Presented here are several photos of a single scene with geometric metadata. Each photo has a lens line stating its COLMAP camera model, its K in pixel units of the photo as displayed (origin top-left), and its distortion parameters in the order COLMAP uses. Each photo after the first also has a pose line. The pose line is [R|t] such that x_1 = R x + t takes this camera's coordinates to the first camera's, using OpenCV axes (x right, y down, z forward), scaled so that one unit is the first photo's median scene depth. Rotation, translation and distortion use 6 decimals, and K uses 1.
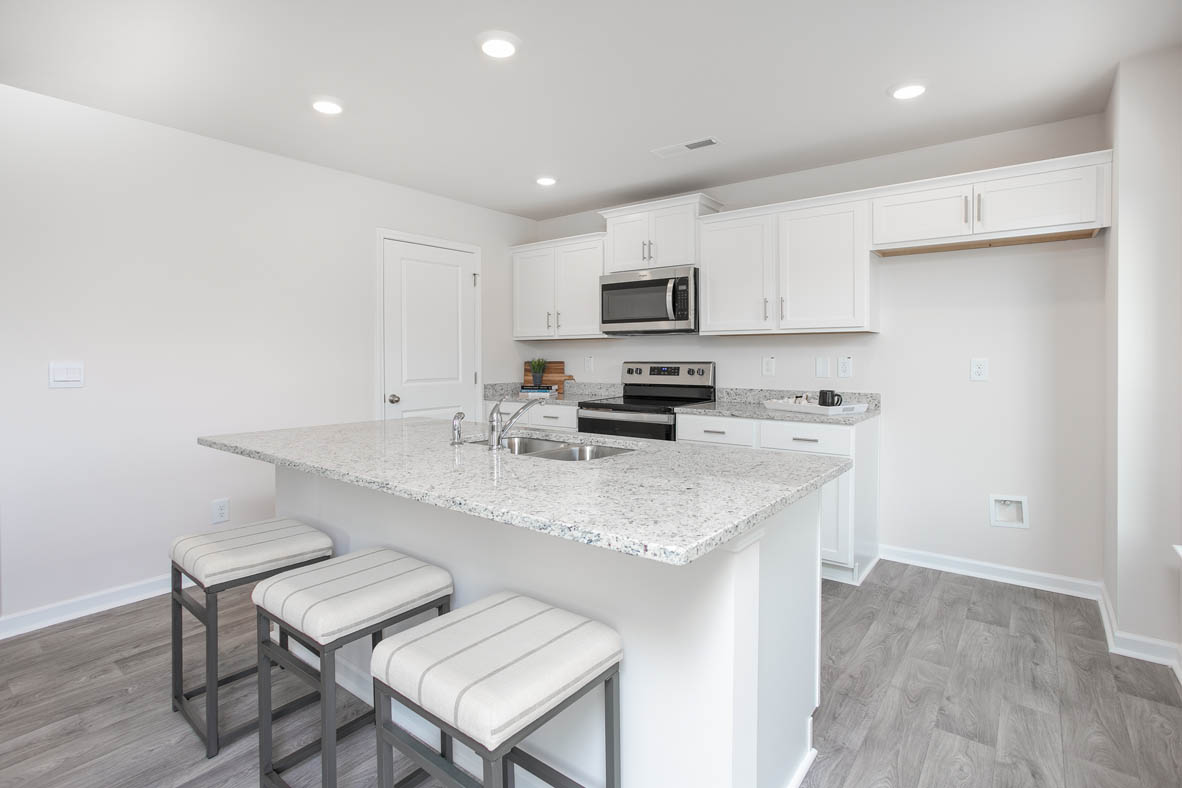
lens RADIAL K [[586.4, 0, 588.1], [0, 586.4, 374.5], [0, 0, 1]] dist [-0.016272, 0.000759]
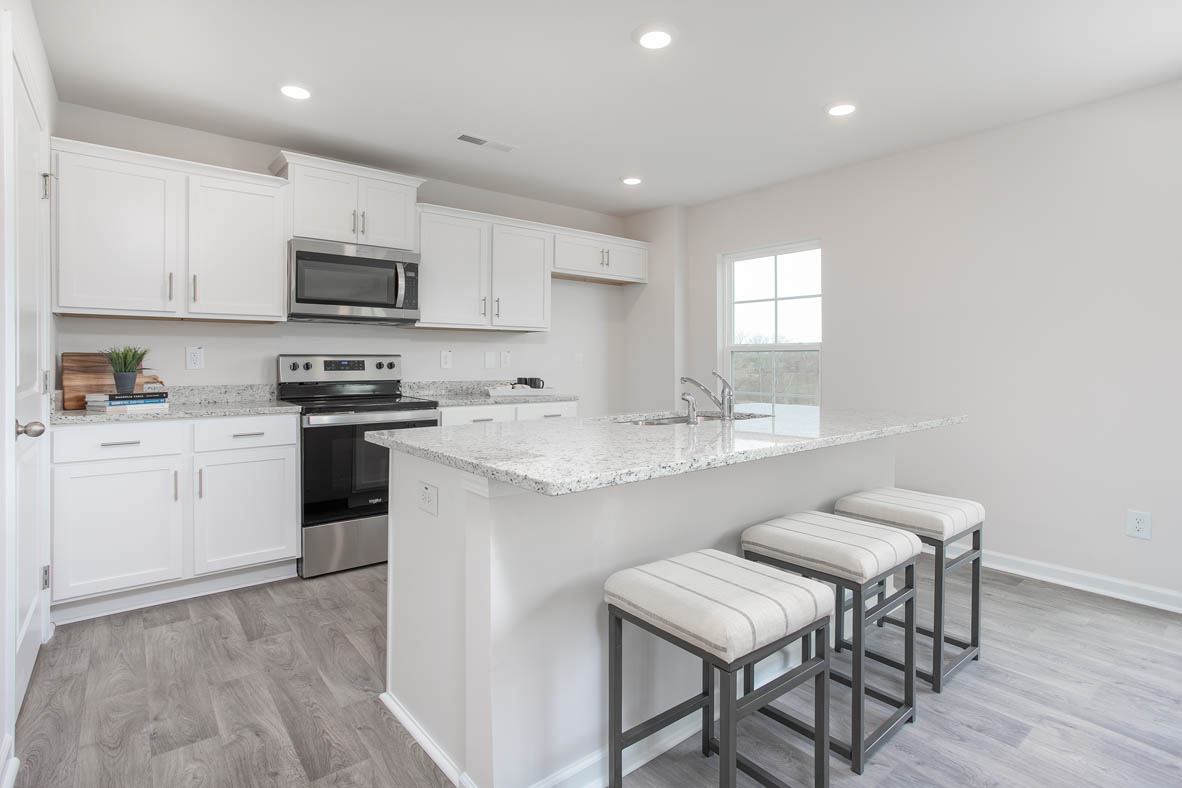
lens RADIAL K [[580.9, 0, 586.7], [0, 580.9, 361.9], [0, 0, 1]] dist [0.029218, -0.000112]
pose [[0.238329, -0.010394, 0.971129, -0.585013], [0.018022, 0.999818, 0.006279, -0.009801], [-0.971017, 0.016006, 0.238473, 0.448770]]
